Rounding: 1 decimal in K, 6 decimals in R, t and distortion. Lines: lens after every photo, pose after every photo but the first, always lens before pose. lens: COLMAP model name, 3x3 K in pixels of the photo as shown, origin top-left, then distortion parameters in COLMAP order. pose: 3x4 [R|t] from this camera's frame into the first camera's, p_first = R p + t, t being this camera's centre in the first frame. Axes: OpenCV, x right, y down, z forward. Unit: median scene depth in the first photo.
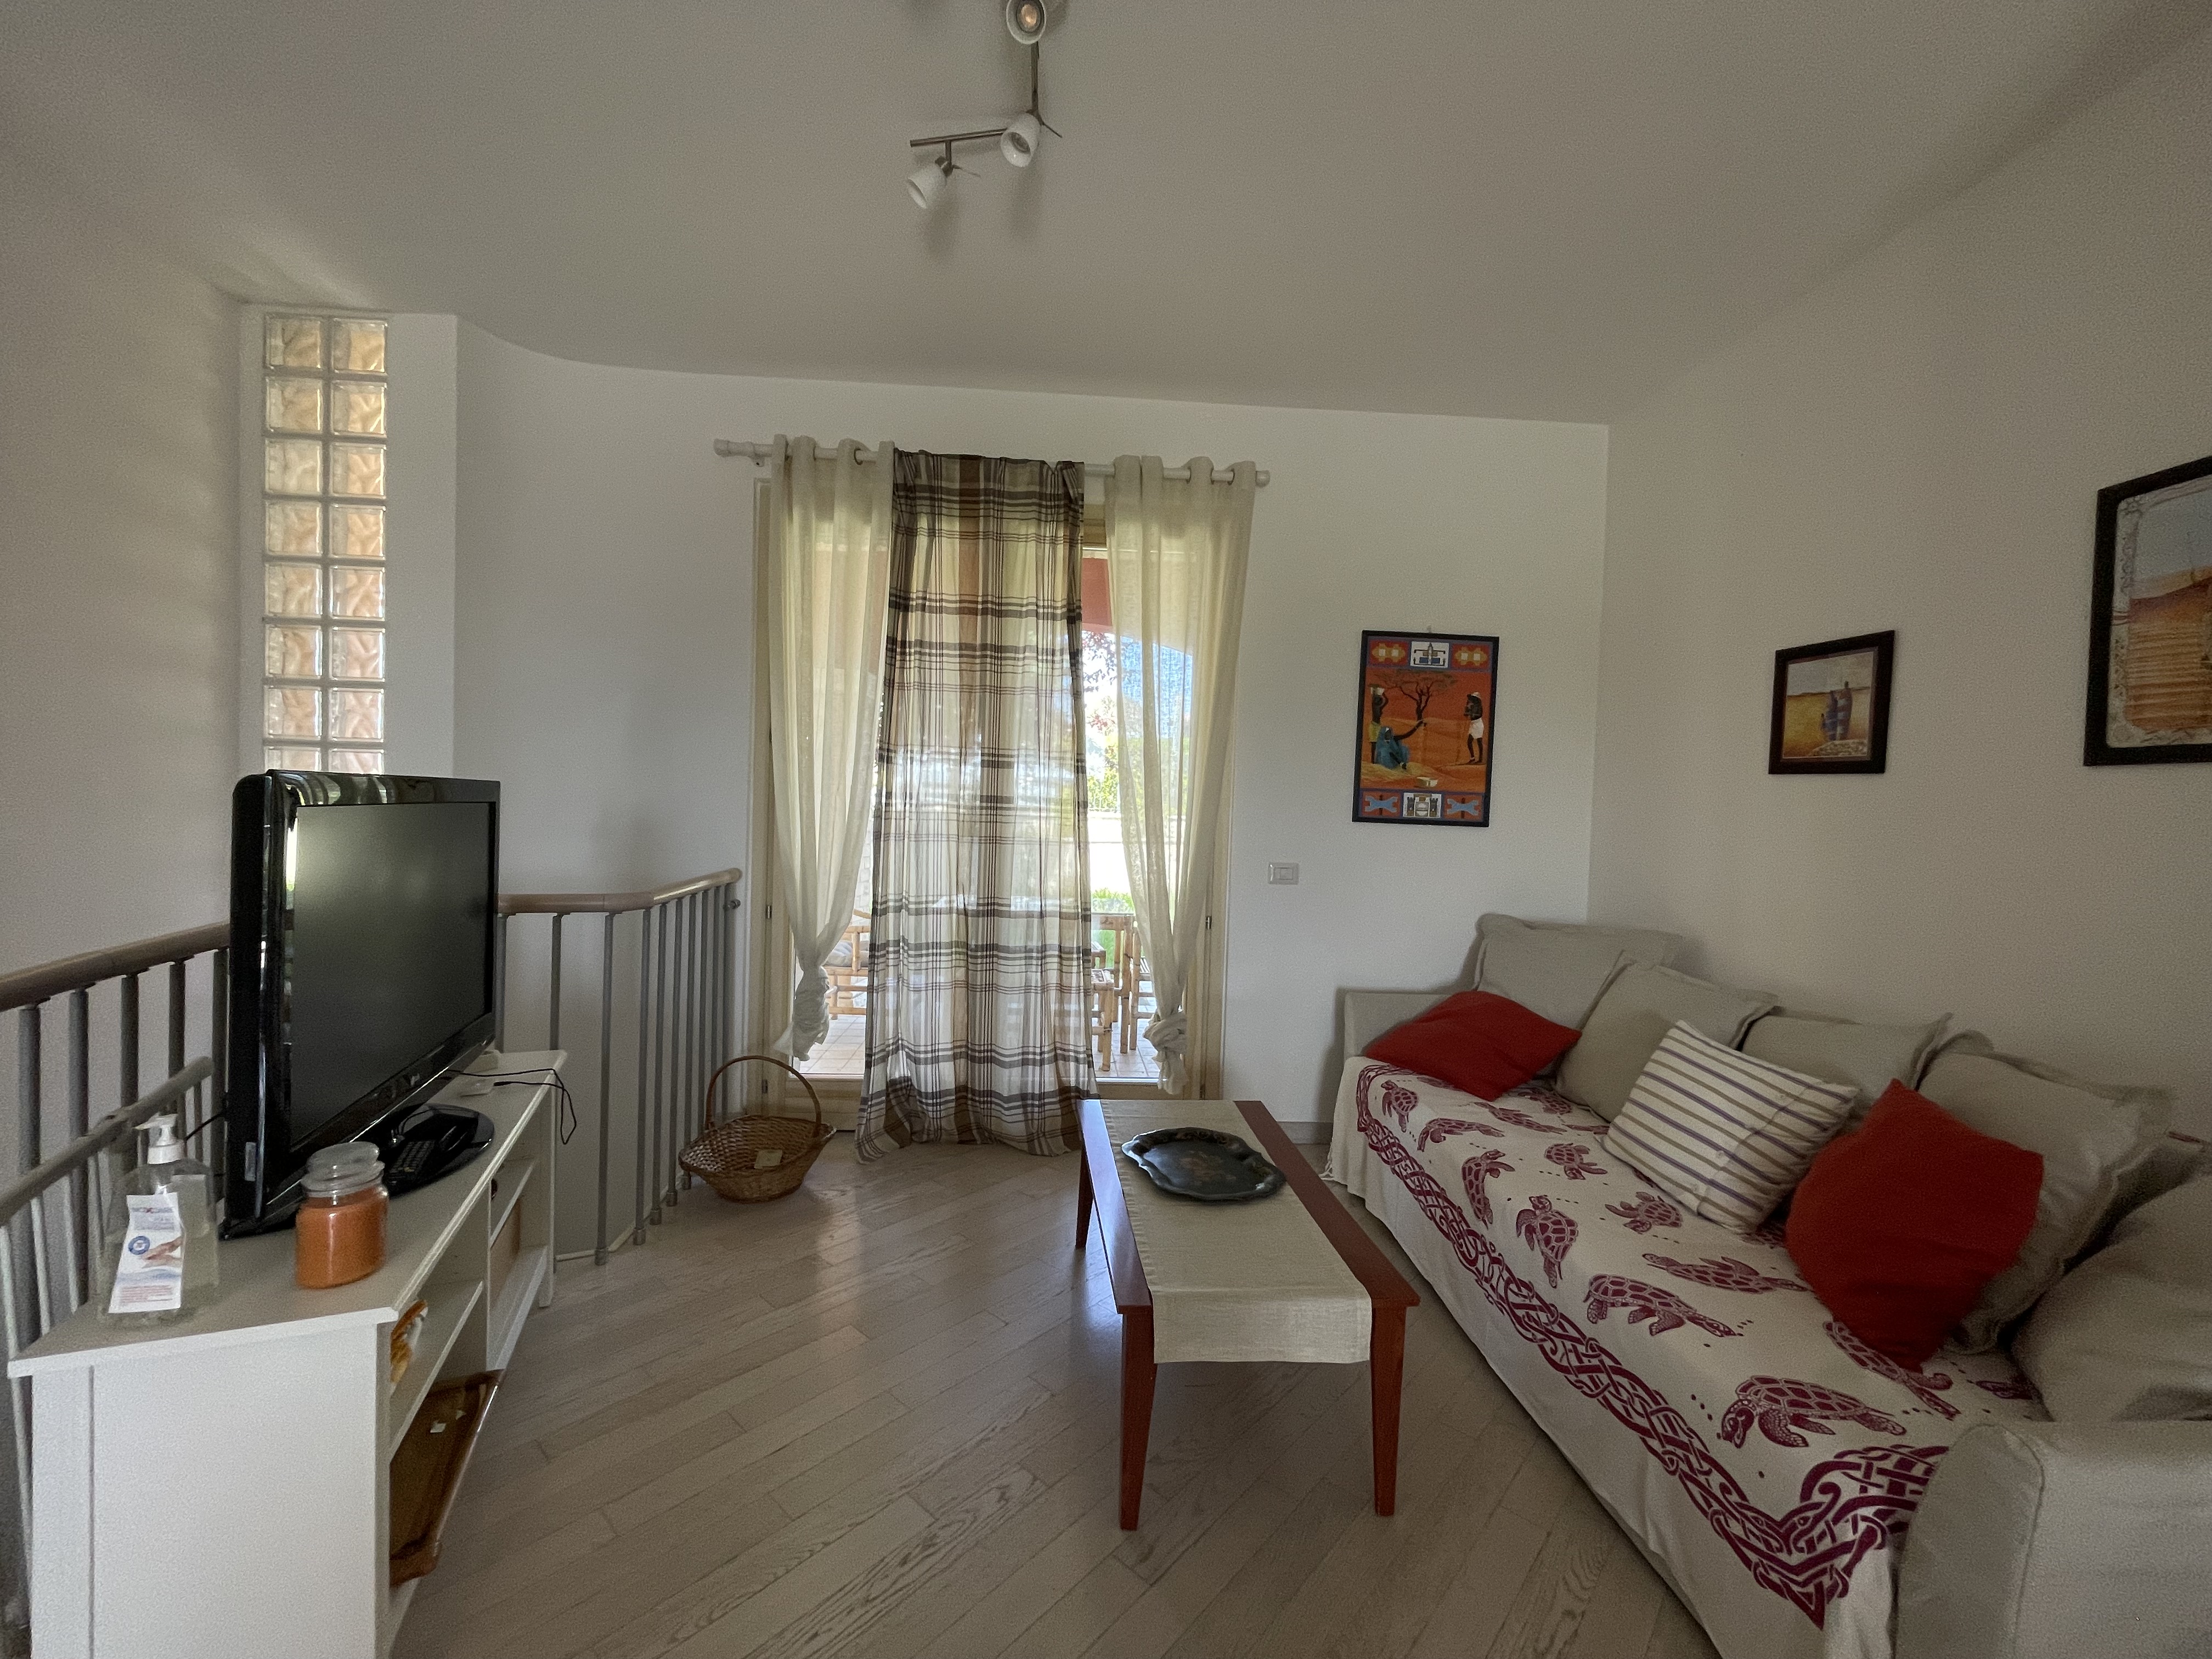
lens RADIAL K [[900.1, 0, 1106.0], [0, 900.1, 829.5], [0, 0, 1]] dist [-0.000571, -0.000101]
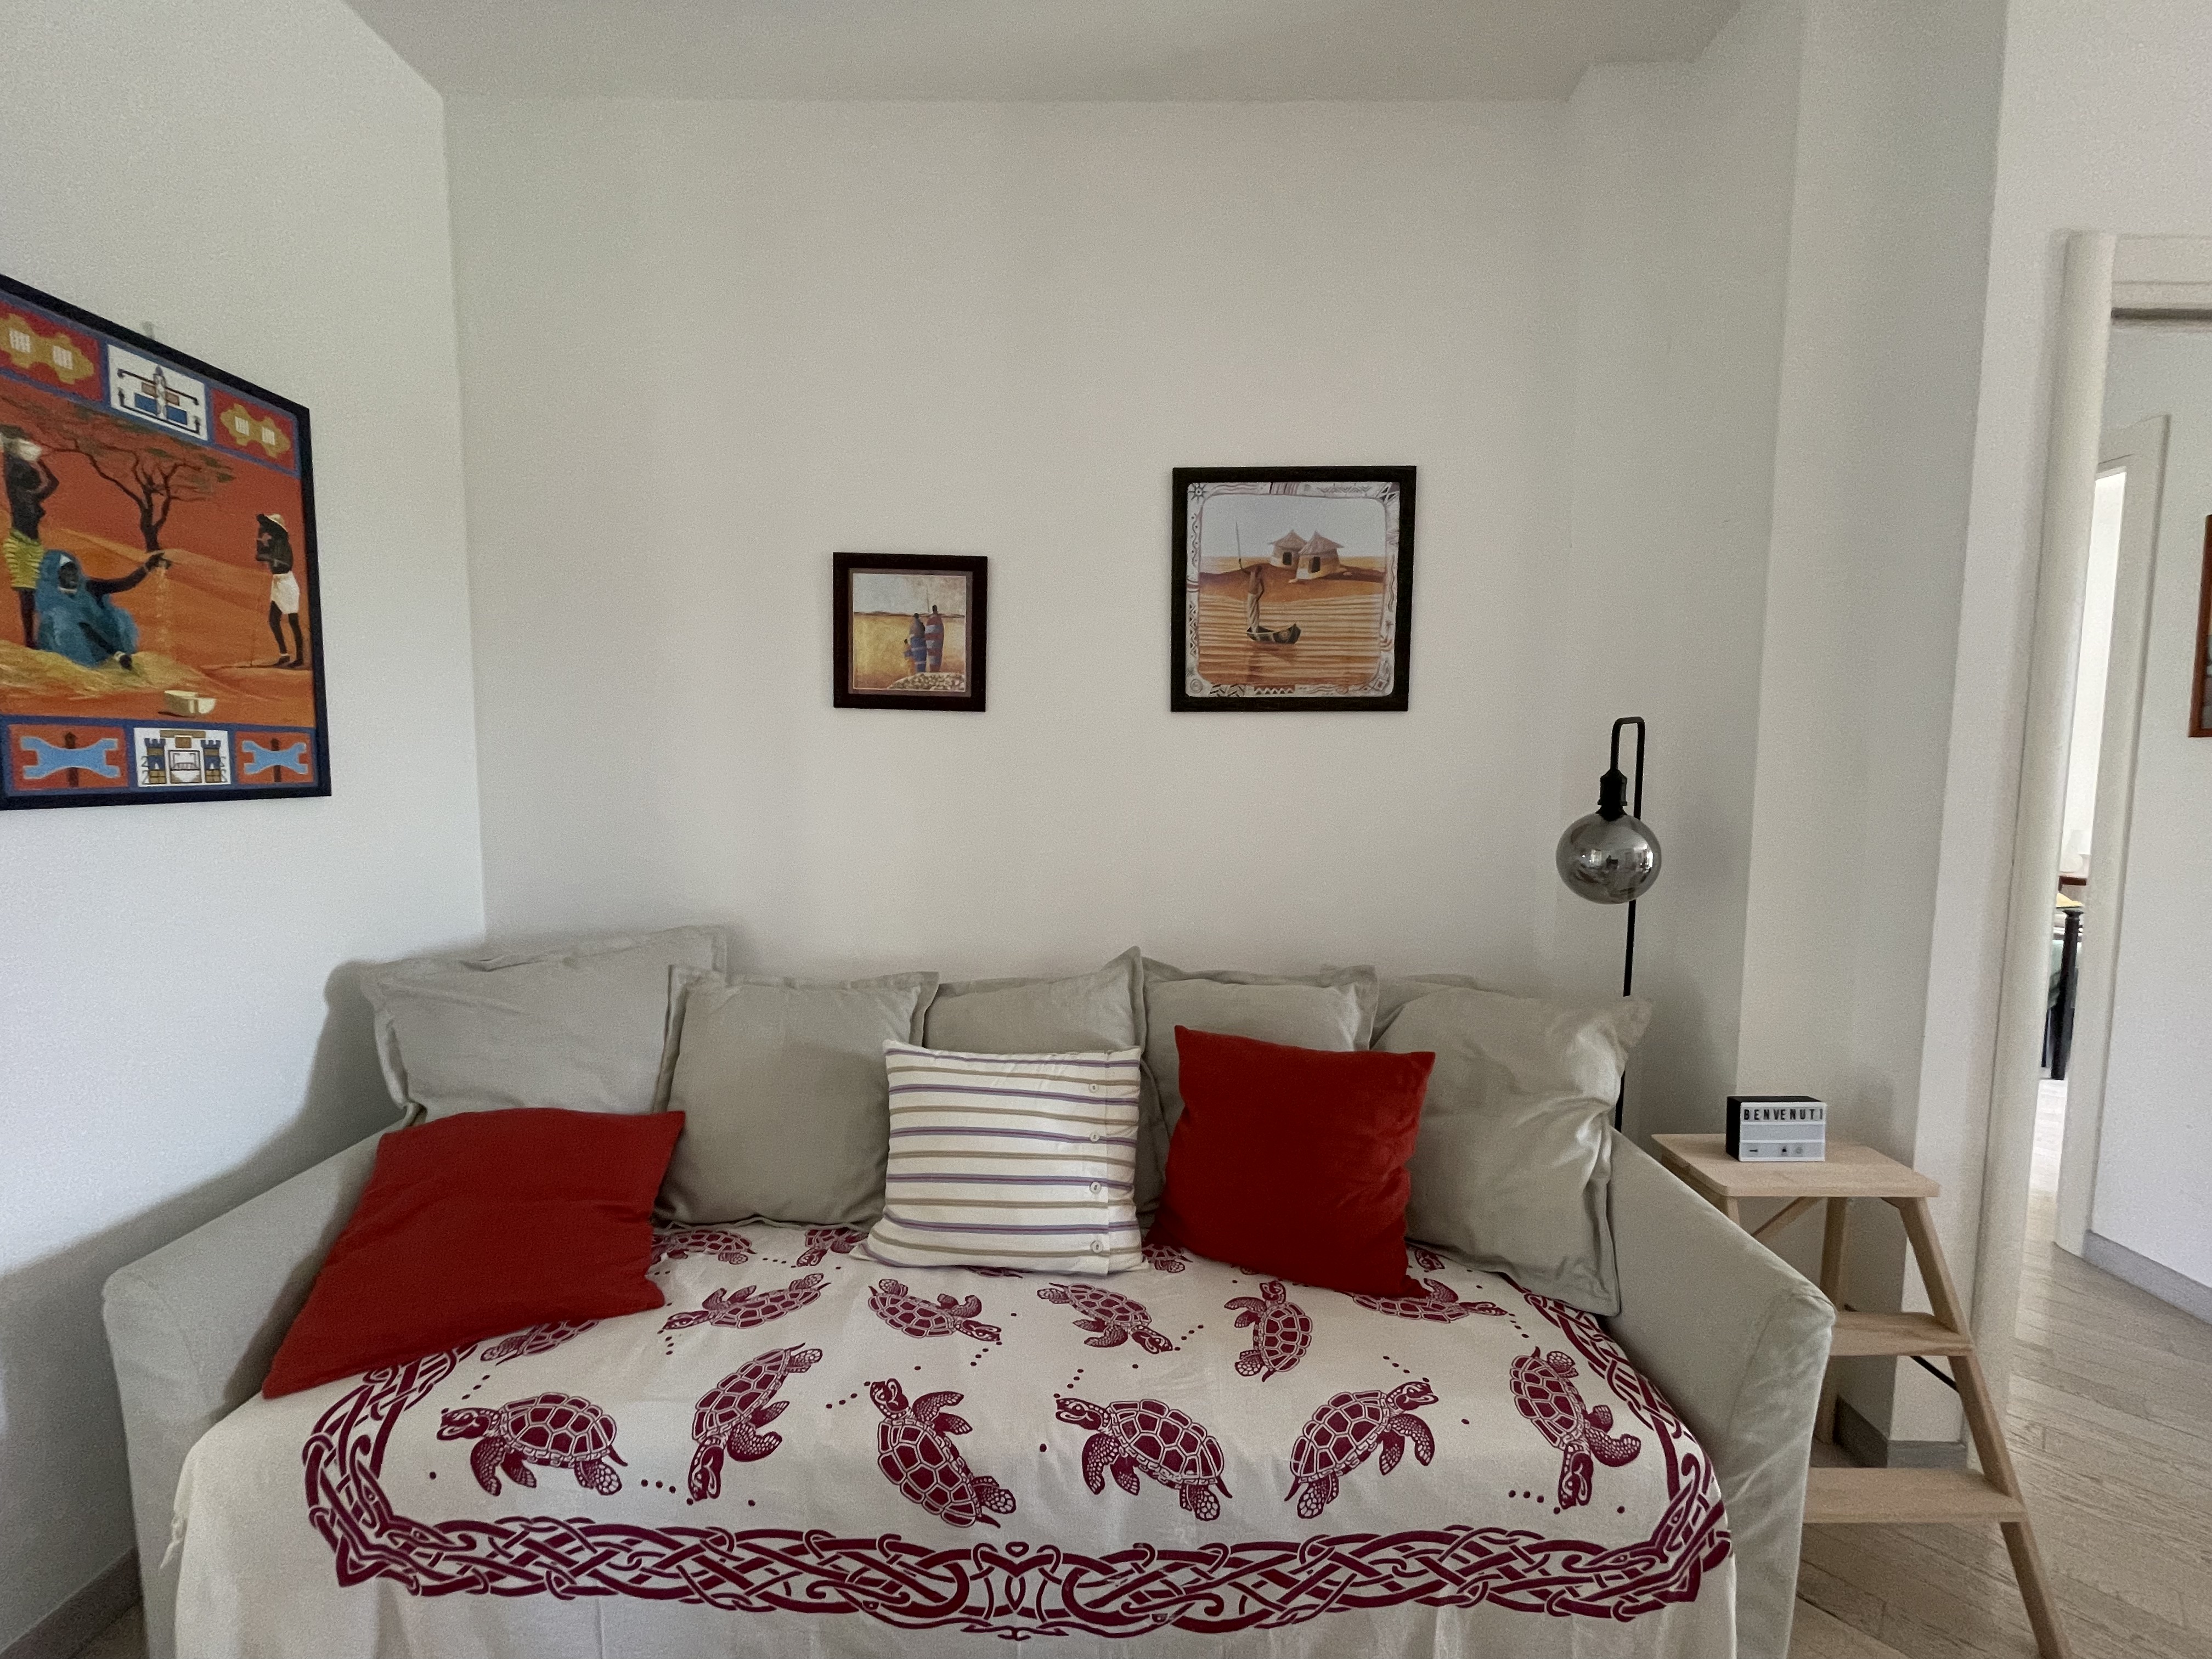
lens RADIAL K [[900.1, 0, 1106.0], [0, 900.1, 829.5], [0, 0, 1]] dist [-0.000571, -0.000101]
pose [[0.070546, -0.113042, 0.991083, -0.064733], [0.030106, 0.993347, 0.111157, -0.038855], [-0.997054, 0.021996, 0.073480, 0.764992]]
